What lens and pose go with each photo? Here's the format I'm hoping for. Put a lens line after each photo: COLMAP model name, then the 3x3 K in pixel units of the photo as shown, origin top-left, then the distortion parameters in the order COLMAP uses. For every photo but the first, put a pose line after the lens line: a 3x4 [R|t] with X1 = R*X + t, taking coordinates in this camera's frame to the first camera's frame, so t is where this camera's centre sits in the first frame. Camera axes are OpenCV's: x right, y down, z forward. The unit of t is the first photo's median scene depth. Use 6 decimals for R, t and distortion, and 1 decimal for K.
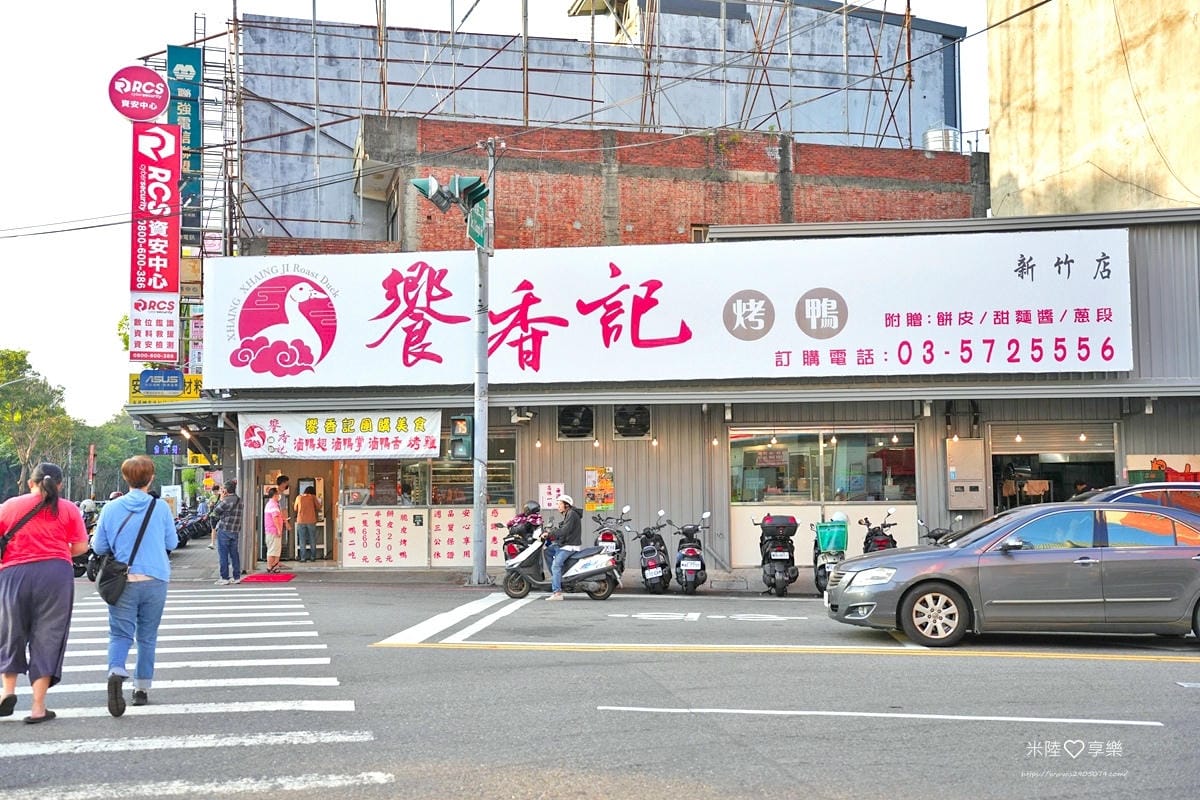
lens RADIAL K [[1292.0, 0, 599.5], [0, 1292.0, 402.0], [0, 0, 1]] dist [-0.015233, 0.000000]
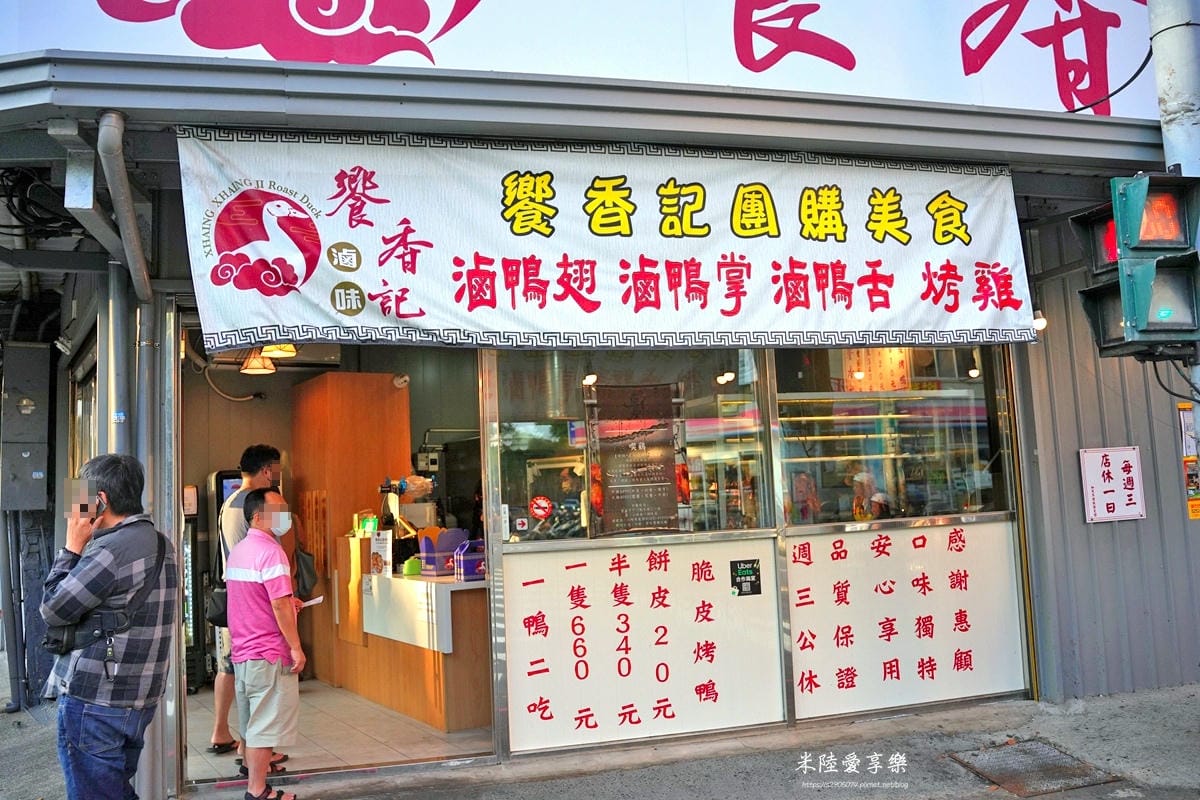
lens RADIAL K [[959.4, 0, 601.4], [0, 959.4, 399.1], [0, 0, 1]] dist [-0.064060, 0.004228]
pose [[0.941656, -0.002531, 0.336566, -0.258936], [0.015133, 0.999279, -0.034825, 0.057113], [-0.336235, 0.037886, 0.941016, 0.810638]]
